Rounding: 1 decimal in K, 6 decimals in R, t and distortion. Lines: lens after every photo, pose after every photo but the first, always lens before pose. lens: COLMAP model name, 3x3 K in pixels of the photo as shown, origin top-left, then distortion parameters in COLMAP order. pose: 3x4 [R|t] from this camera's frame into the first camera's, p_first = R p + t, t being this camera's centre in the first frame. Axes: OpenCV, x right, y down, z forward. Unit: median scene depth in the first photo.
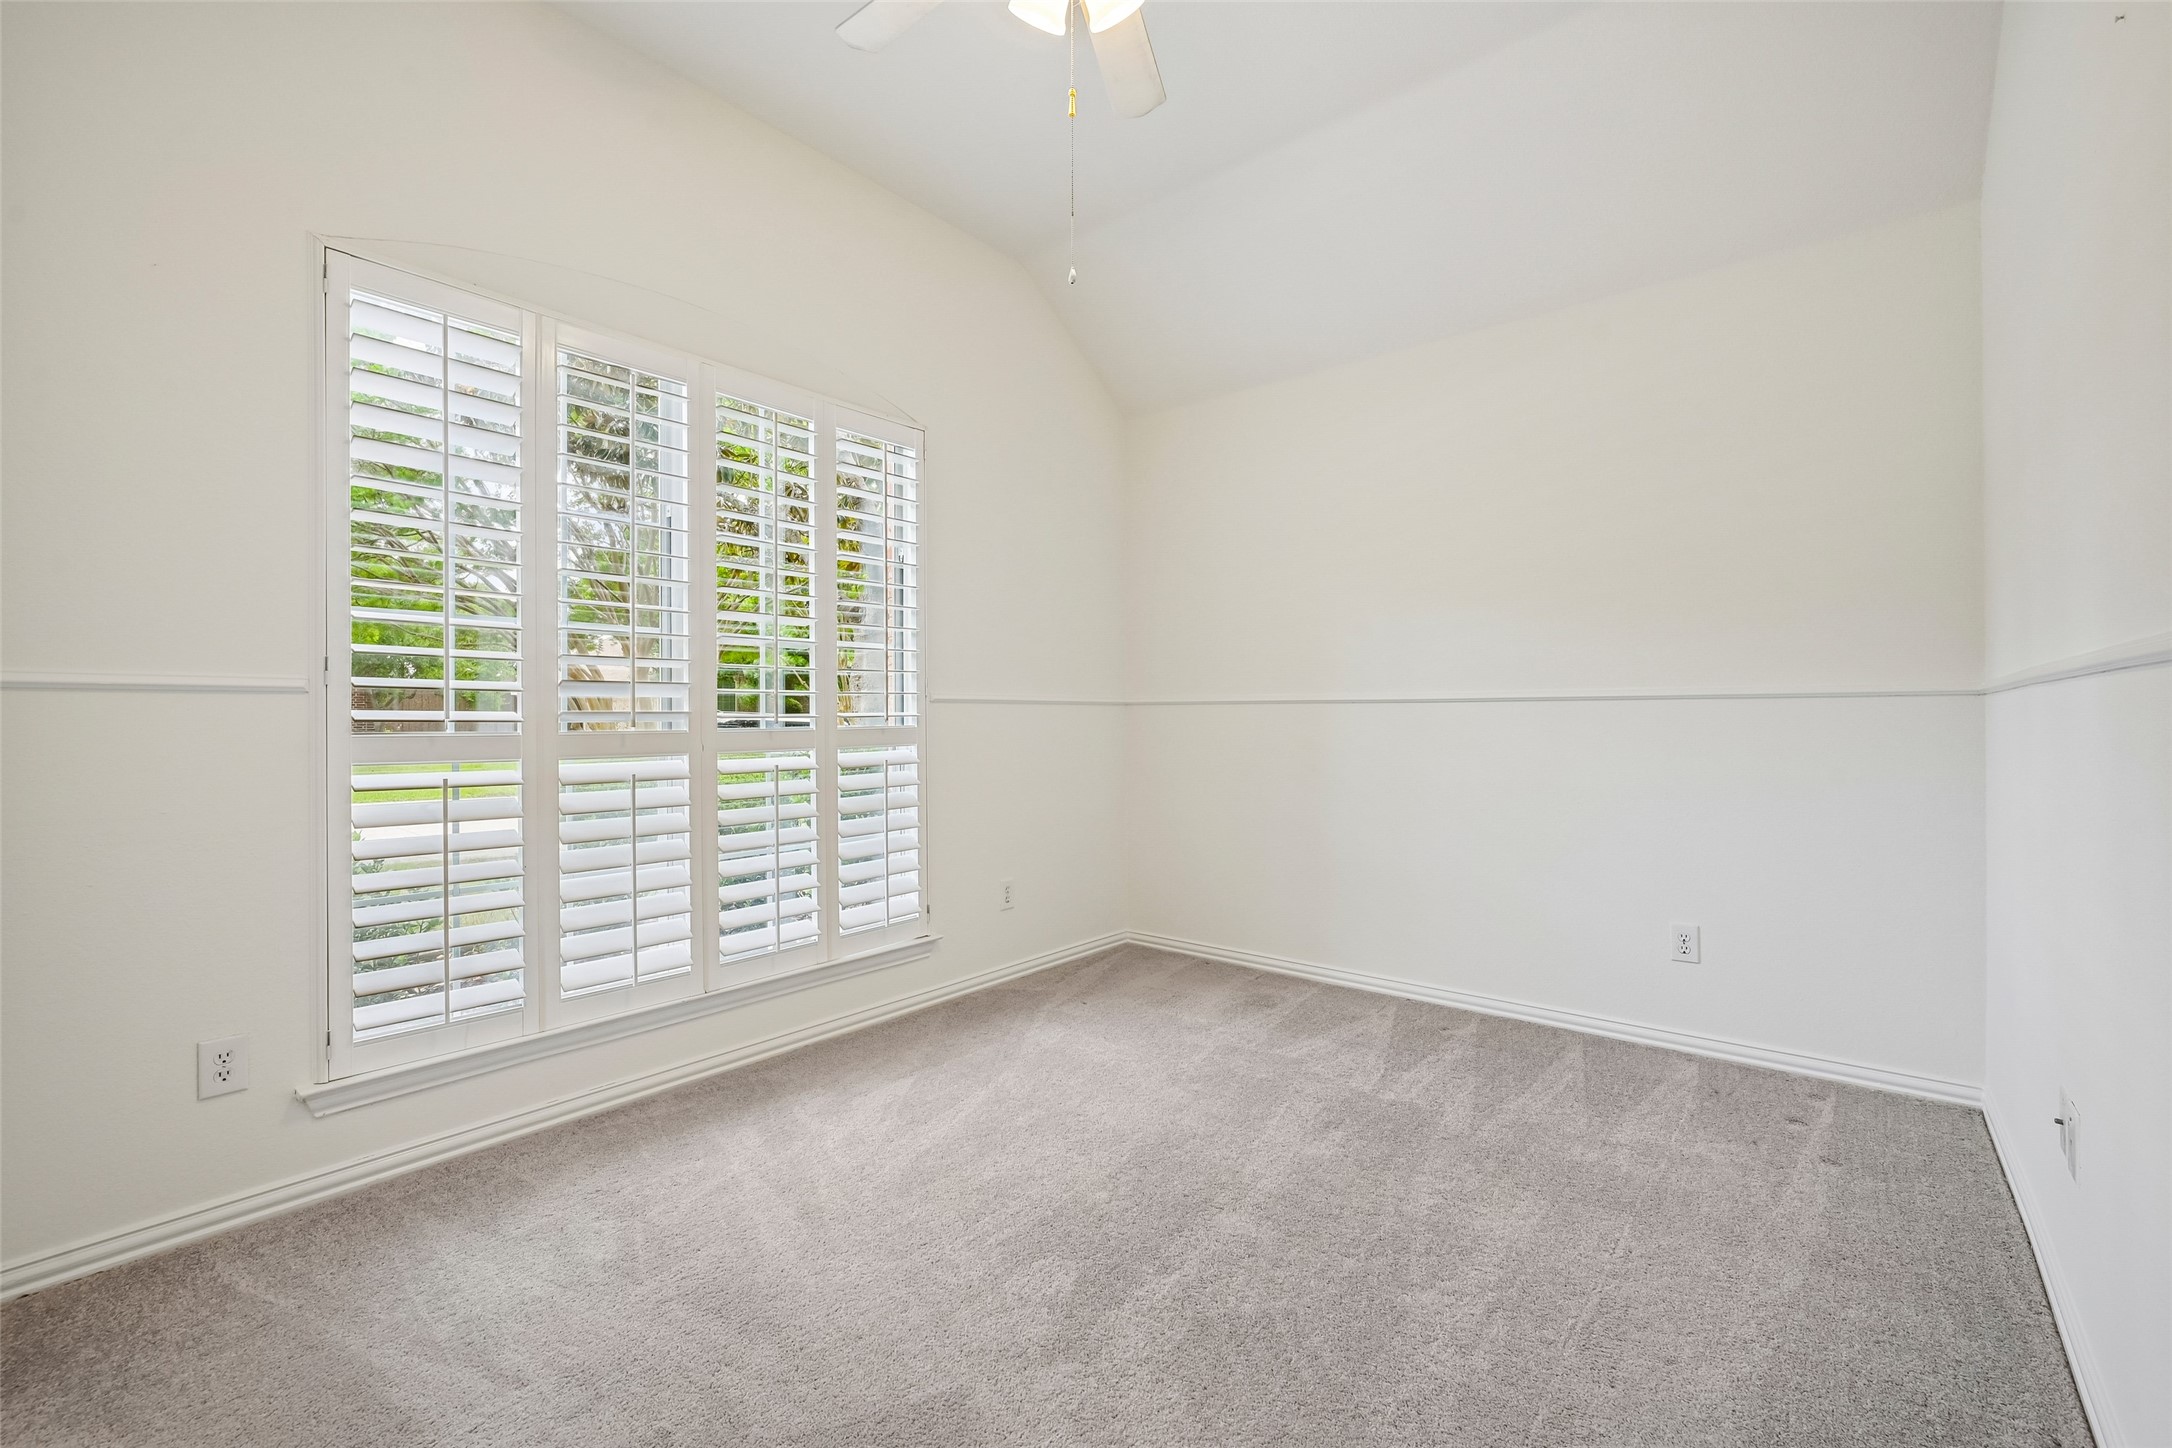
lens RADIAL K [[908.1, 0, 1091.9], [0, 908.1, 716.9], [0, 0, 1]] dist [-0.001284, -0.000211]
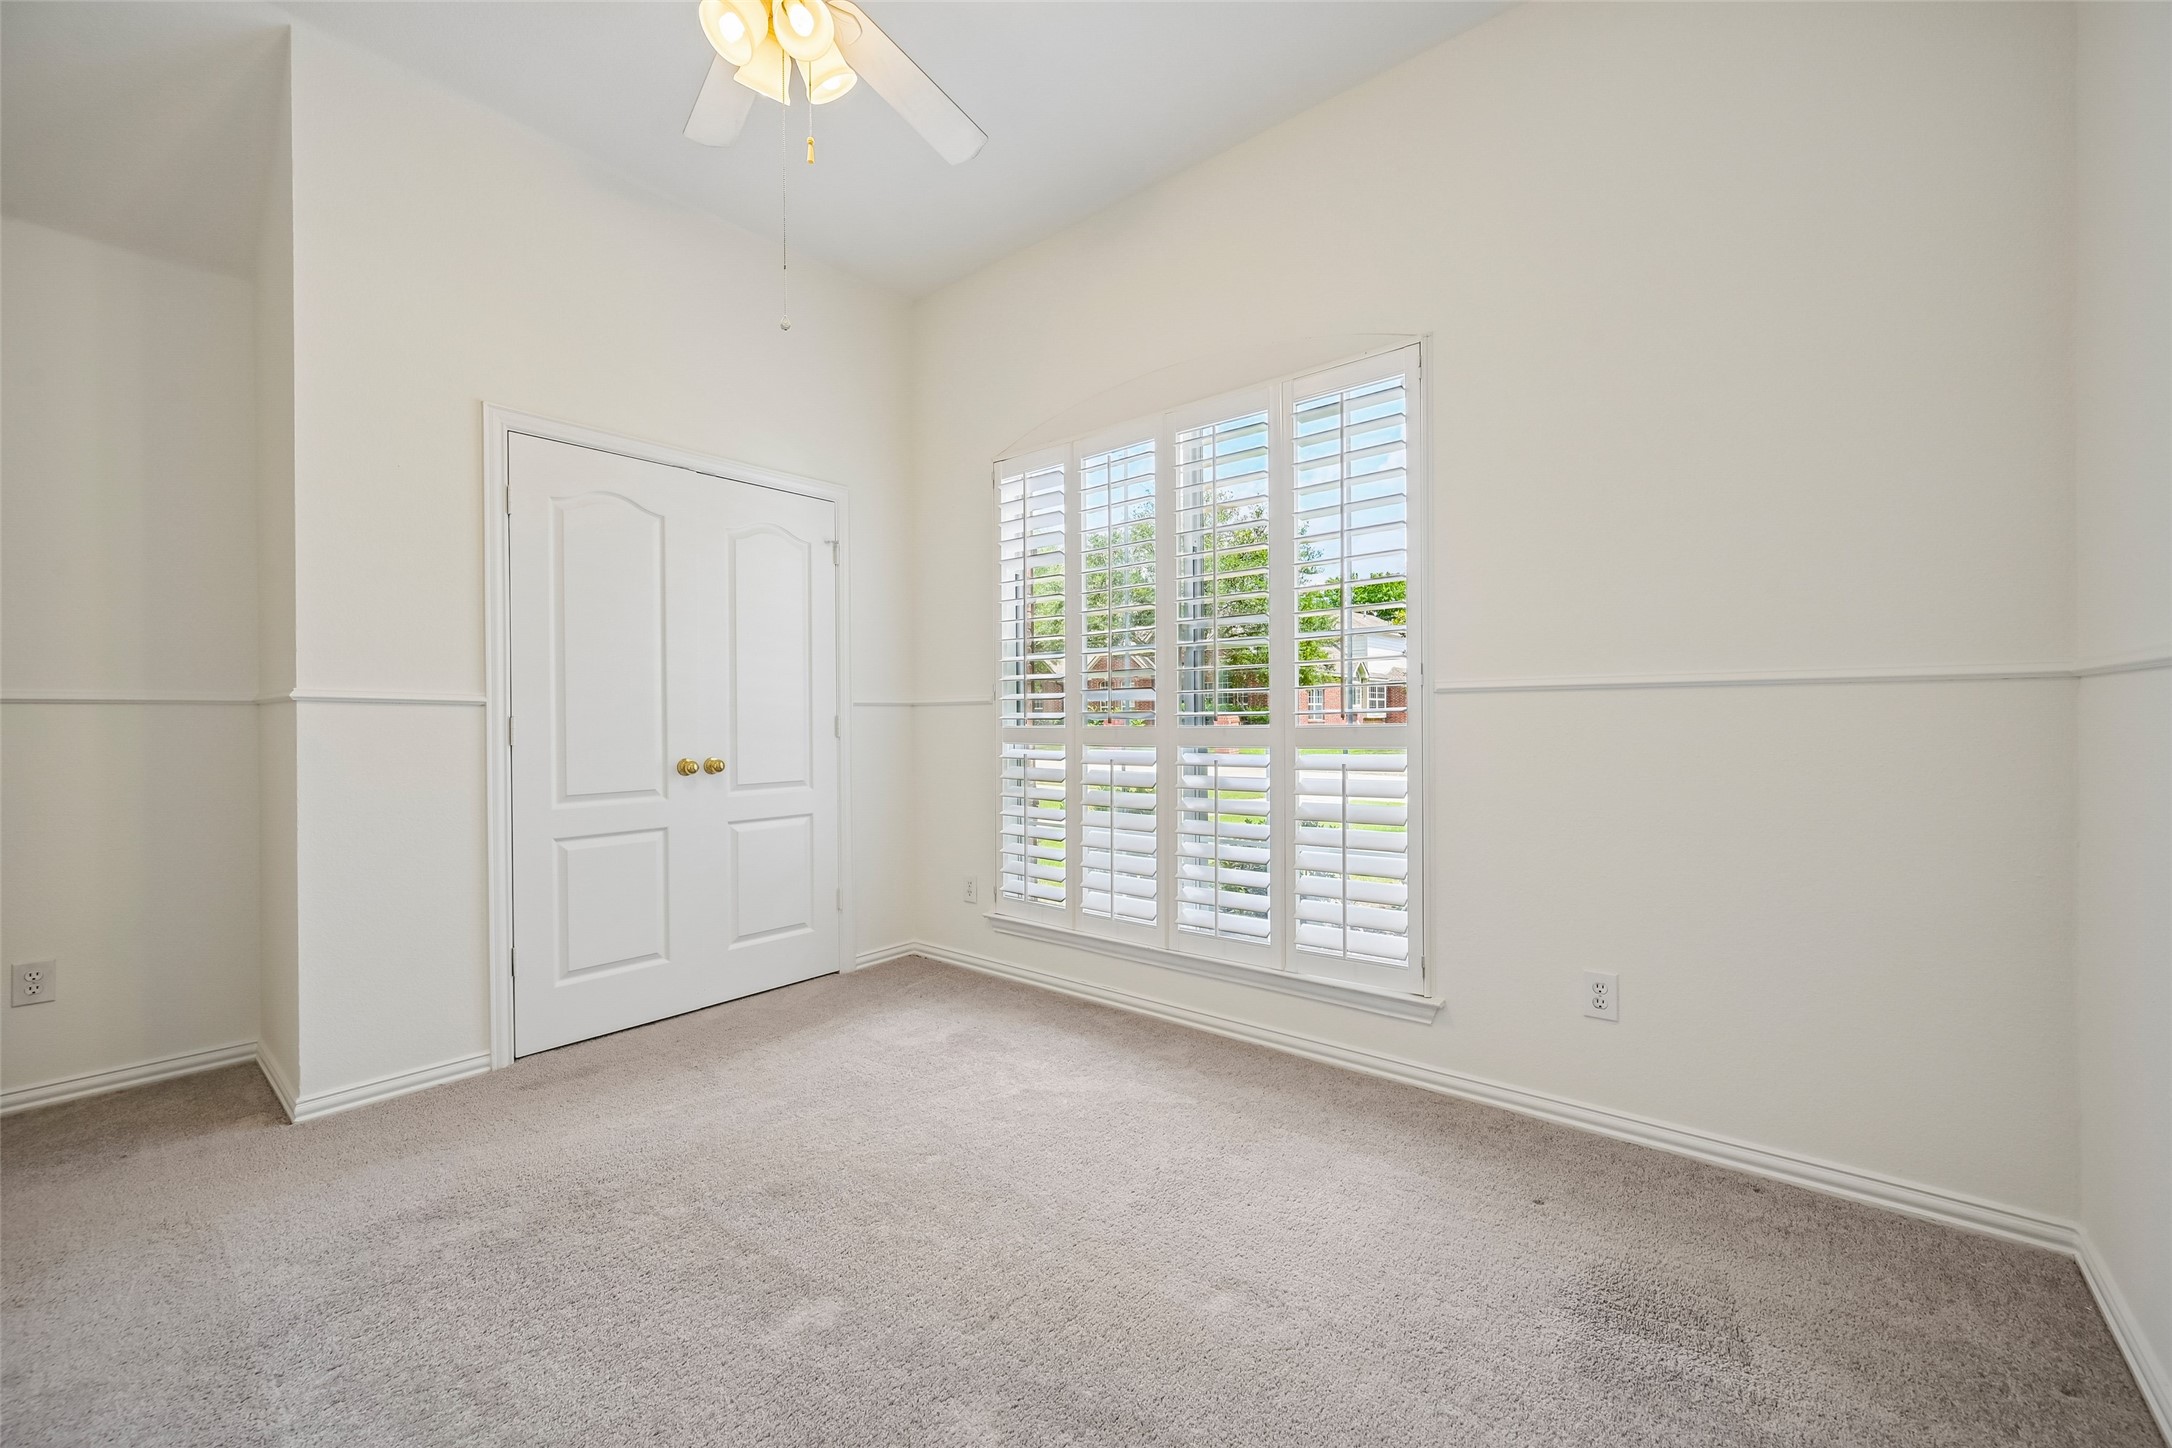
lens RADIAL K [[889.3, 0, 1090.6], [0, 889.3, 718.5], [0, 0, 1]] dist [-0.000638, 0.000225]
pose [[-0.005398, 0.000886, -0.999985, 0.691523], [0.003448, 0.999994, 0.000868, 0.002118], [0.999979, -0.003443, -0.005401, 0.856206]]
